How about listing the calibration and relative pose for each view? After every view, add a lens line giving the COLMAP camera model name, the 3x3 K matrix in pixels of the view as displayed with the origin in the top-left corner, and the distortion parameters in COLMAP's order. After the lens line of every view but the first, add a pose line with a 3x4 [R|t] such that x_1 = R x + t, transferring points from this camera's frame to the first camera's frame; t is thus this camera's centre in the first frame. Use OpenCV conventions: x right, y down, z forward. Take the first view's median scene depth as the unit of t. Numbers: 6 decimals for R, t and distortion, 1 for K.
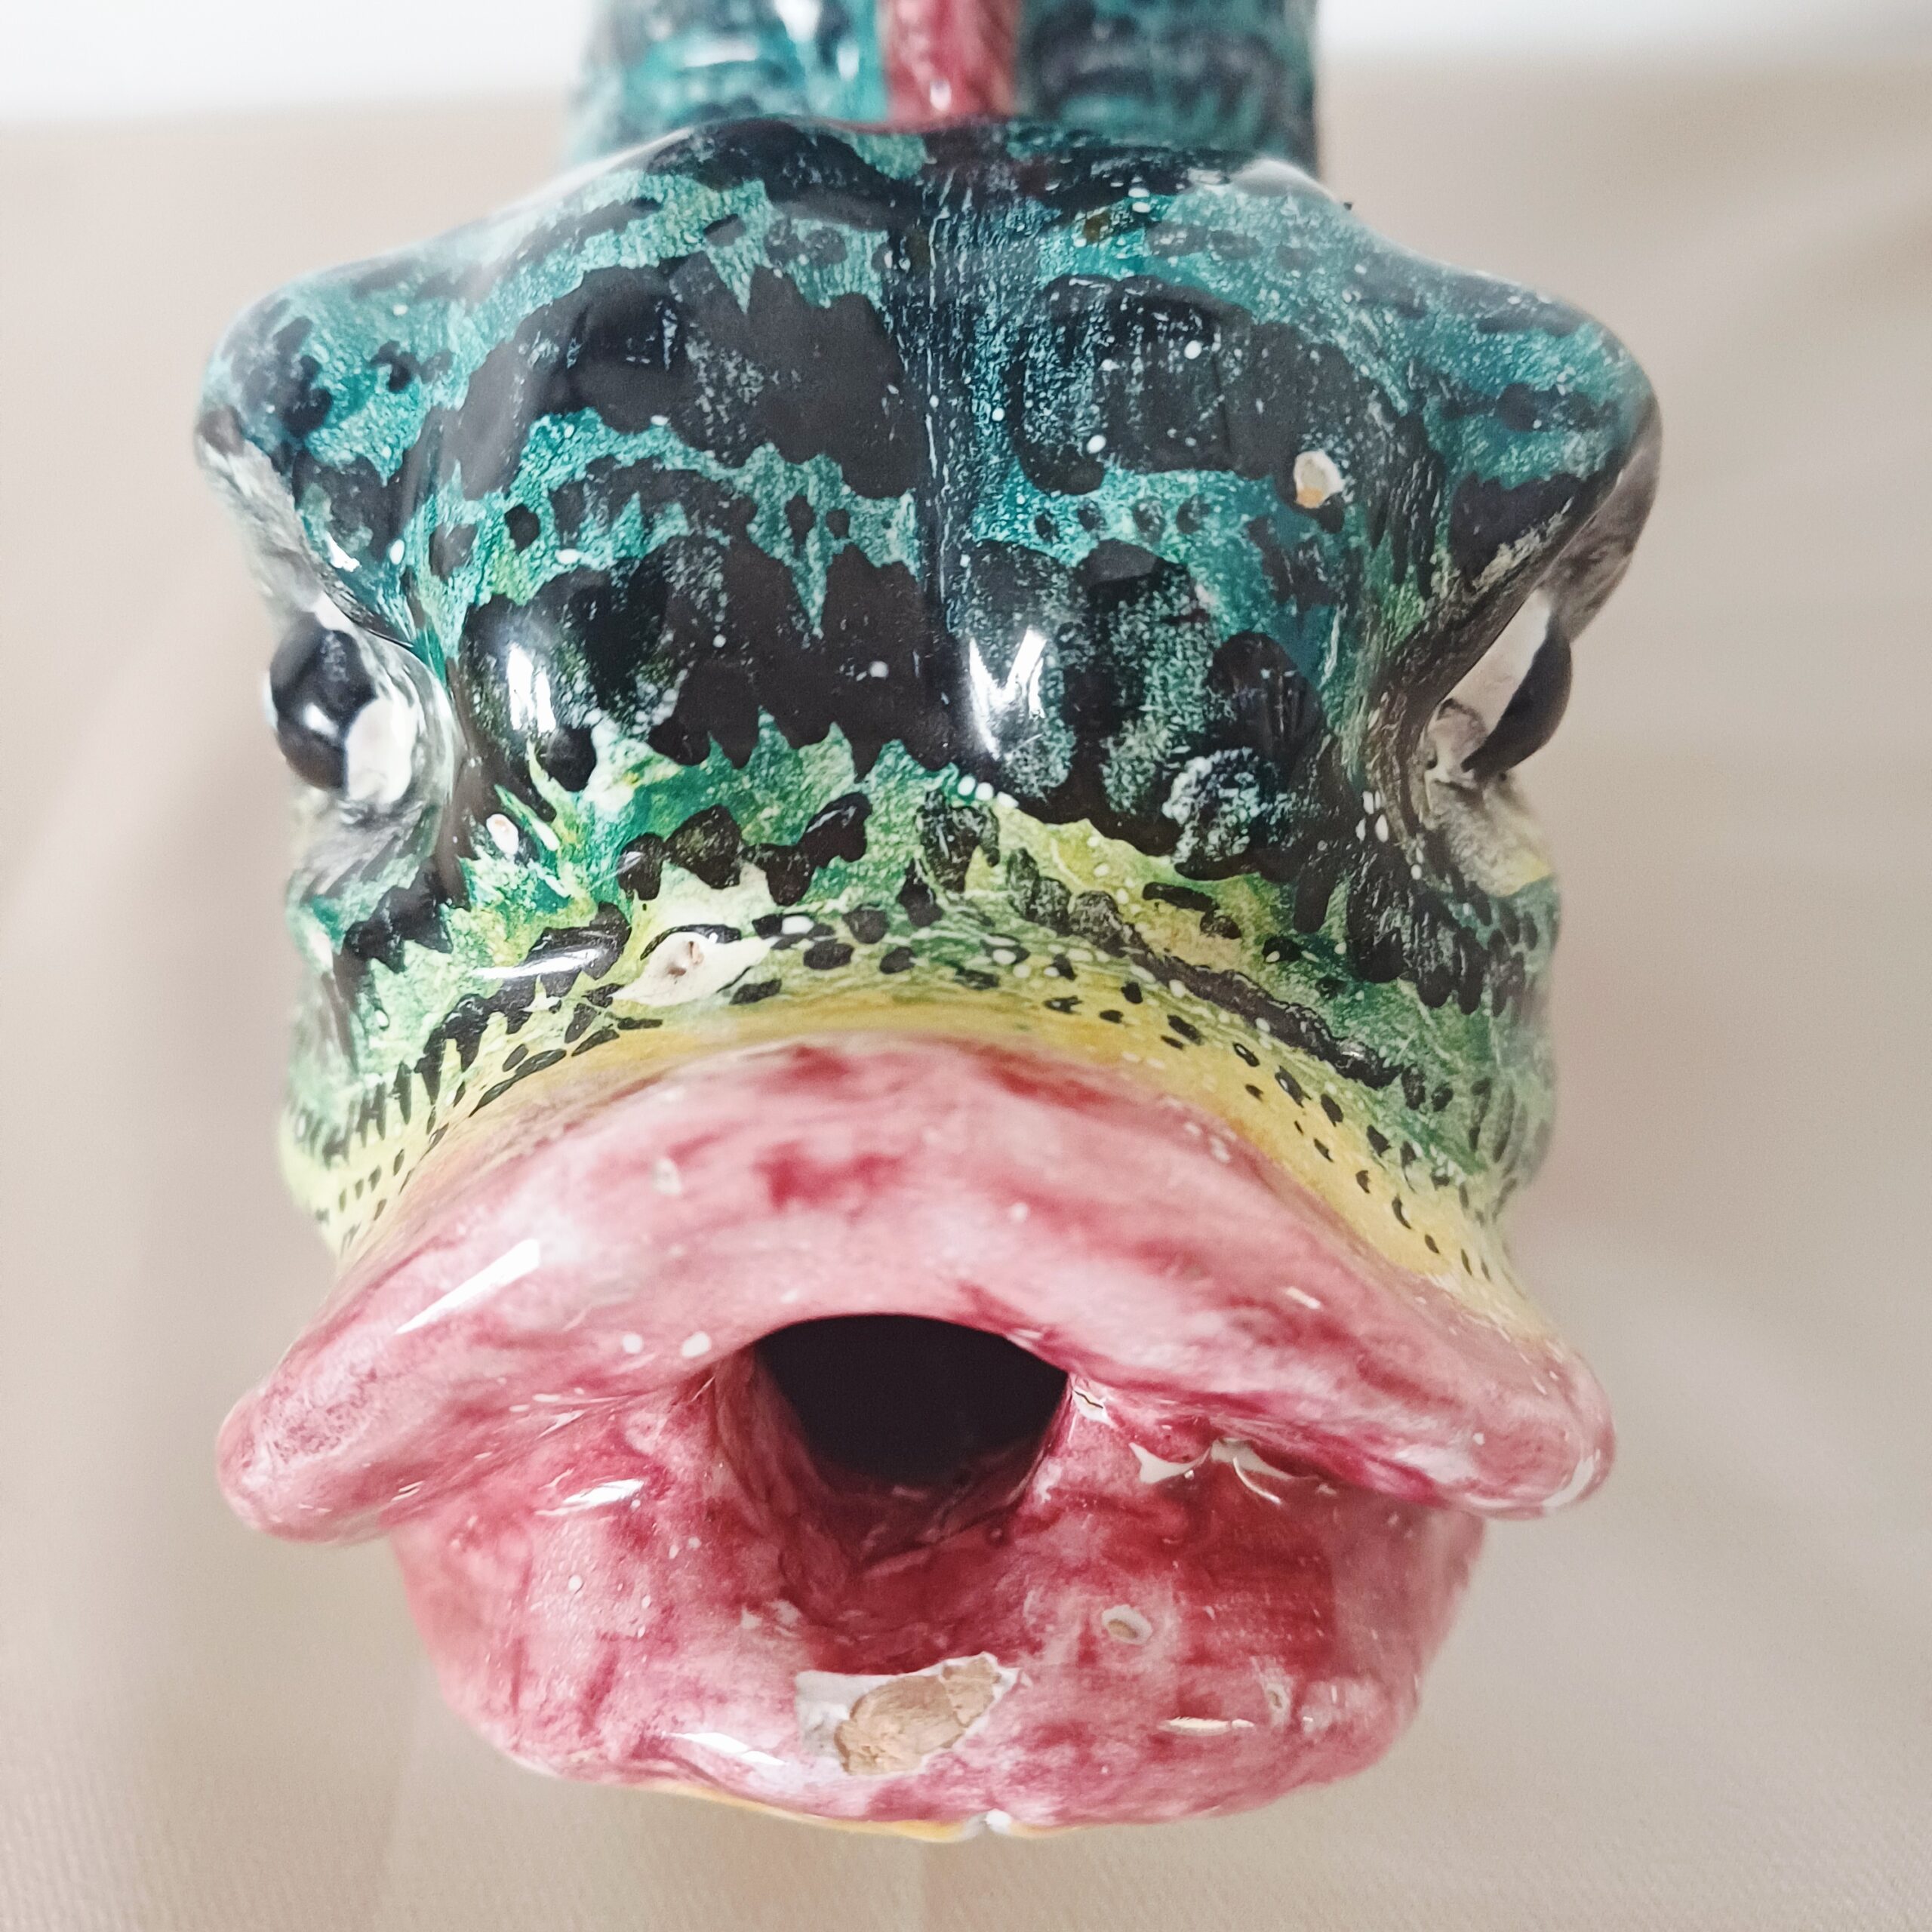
lens RADIAL K [[1981.0, 0, 962.2], [0, 1981.0, 966.2], [0, 0, 1]] dist [0.070194, 0.000000]
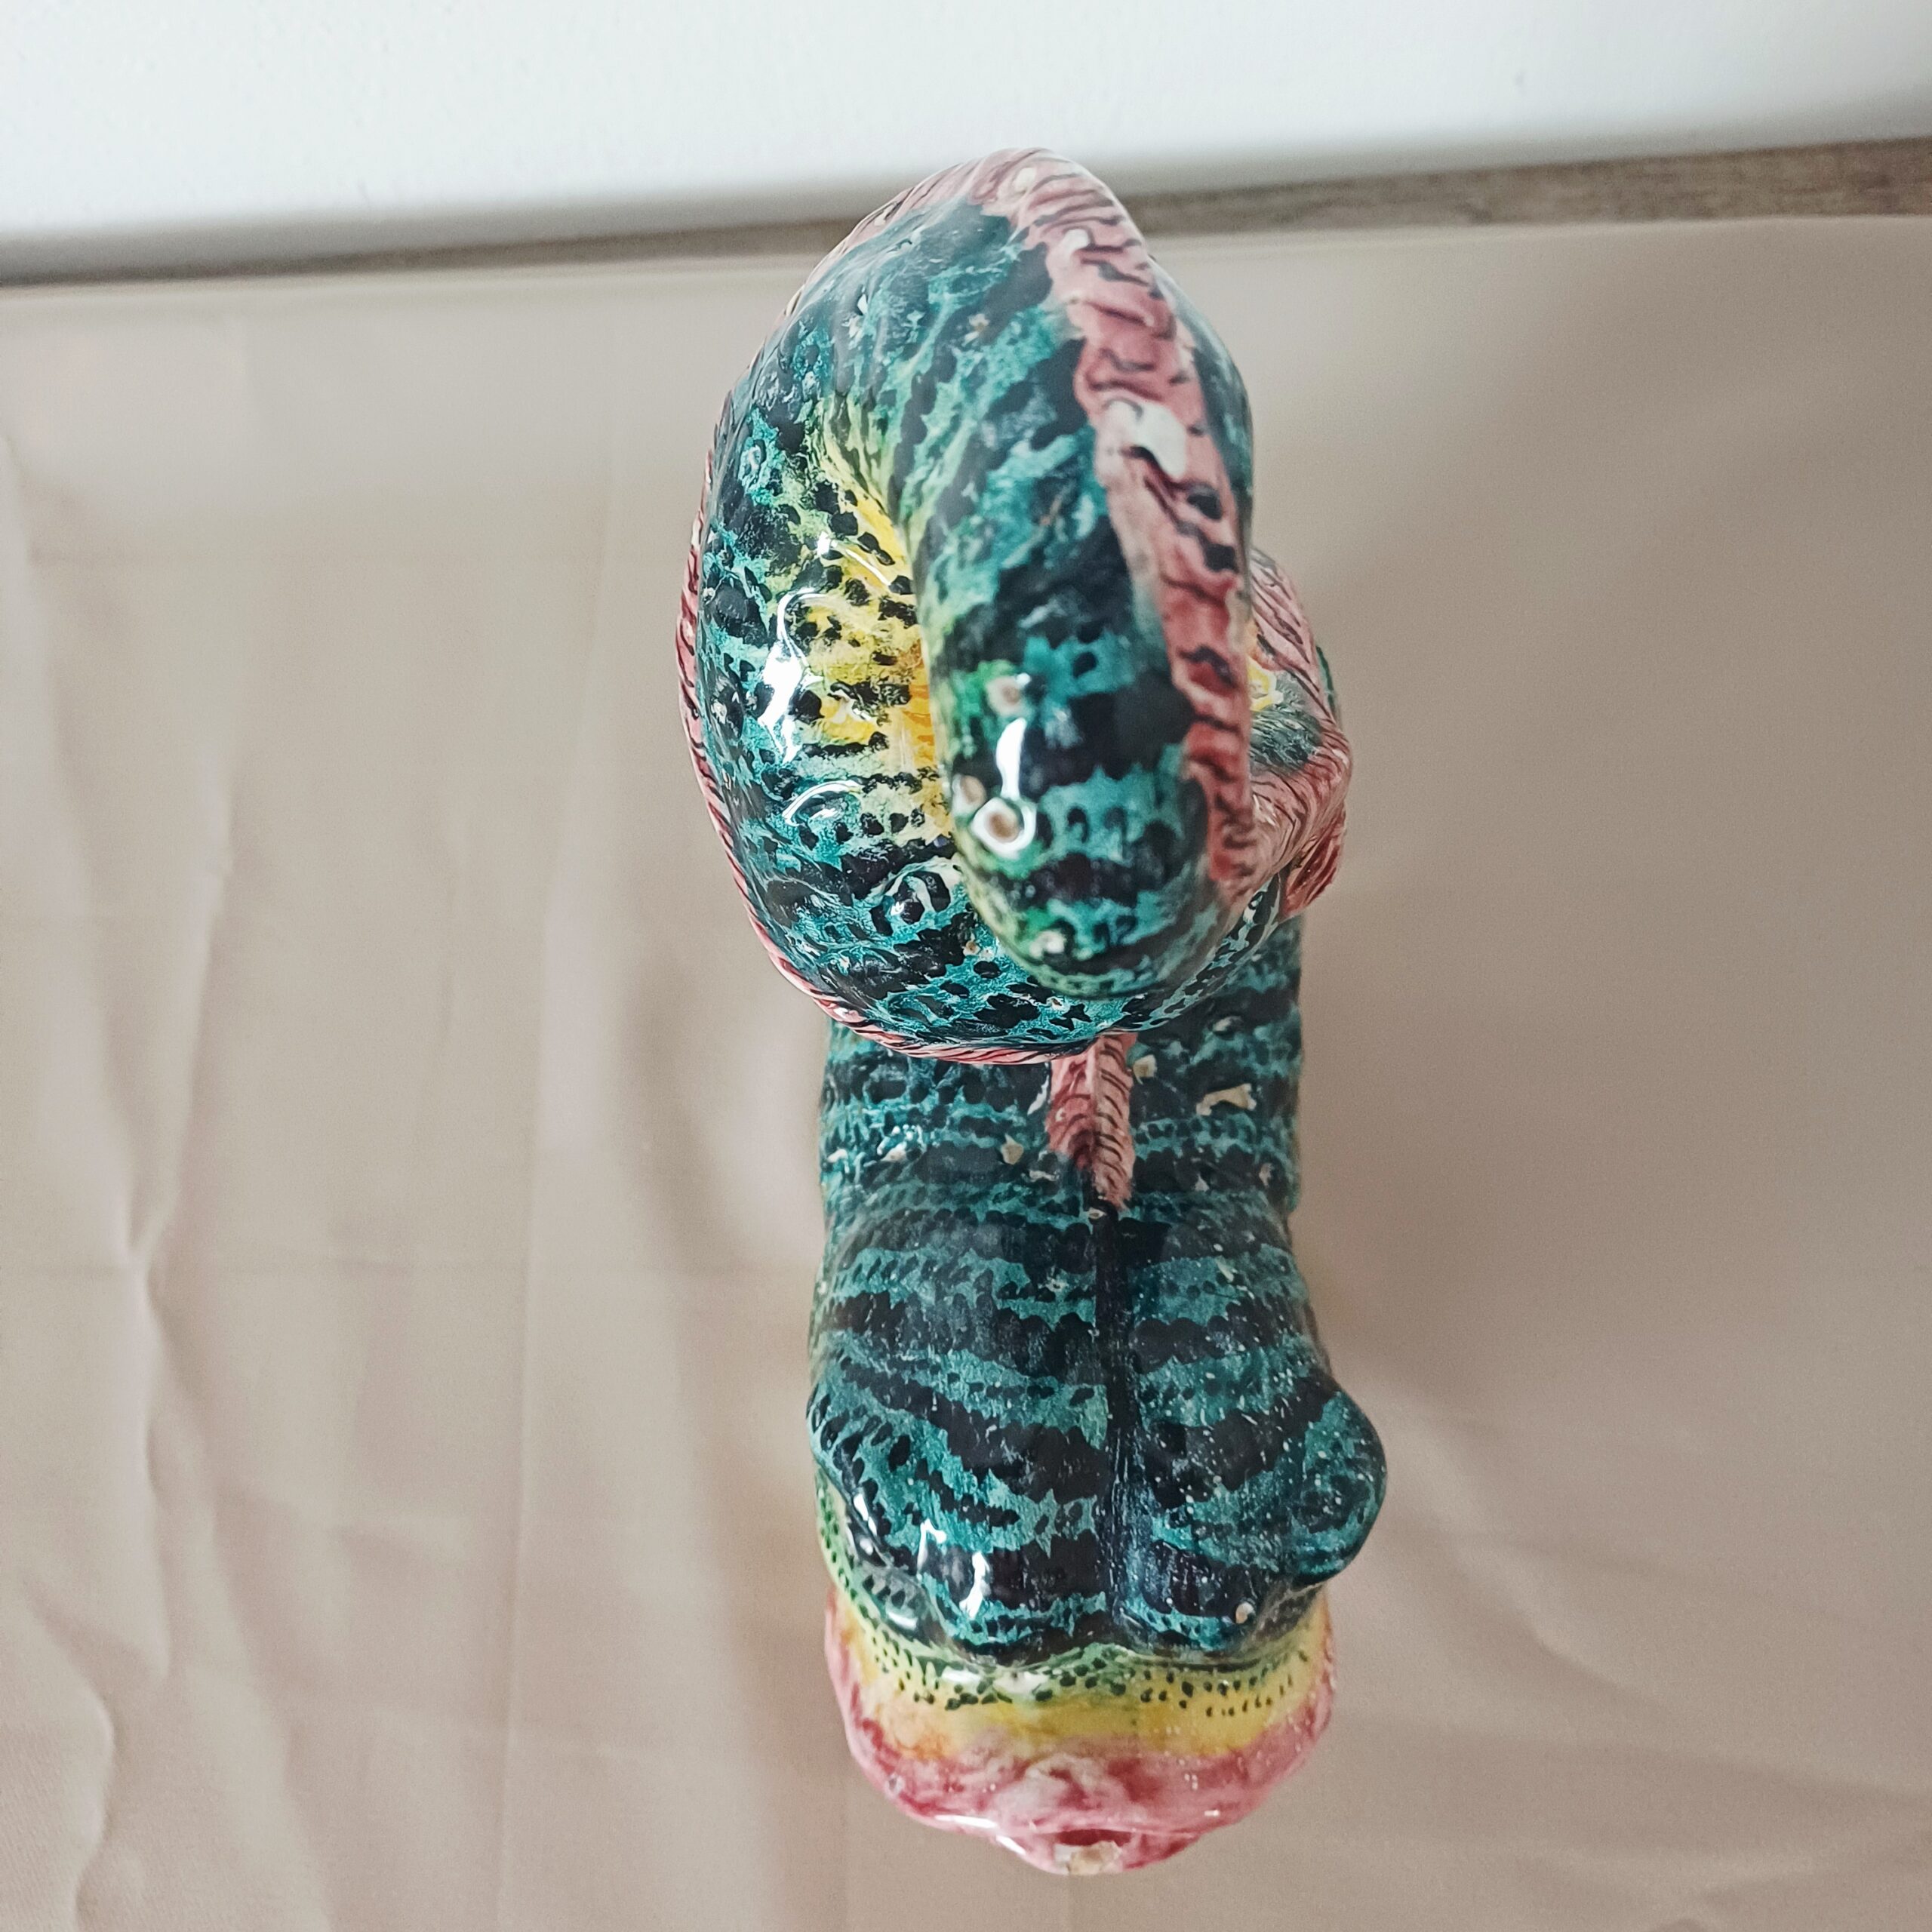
lens RADIAL K [[1981.0, 0, 967.4], [0, 1981.0, 966.2], [0, 0, 1]] dist [0.070194, 0.000000]
pose [[0.999974, 0.006212, 0.003560, -0.240723], [-0.007140, 0.828056, 0.560599, -2.620508], [0.000535, -0.560610, 0.828080, -0.888649]]
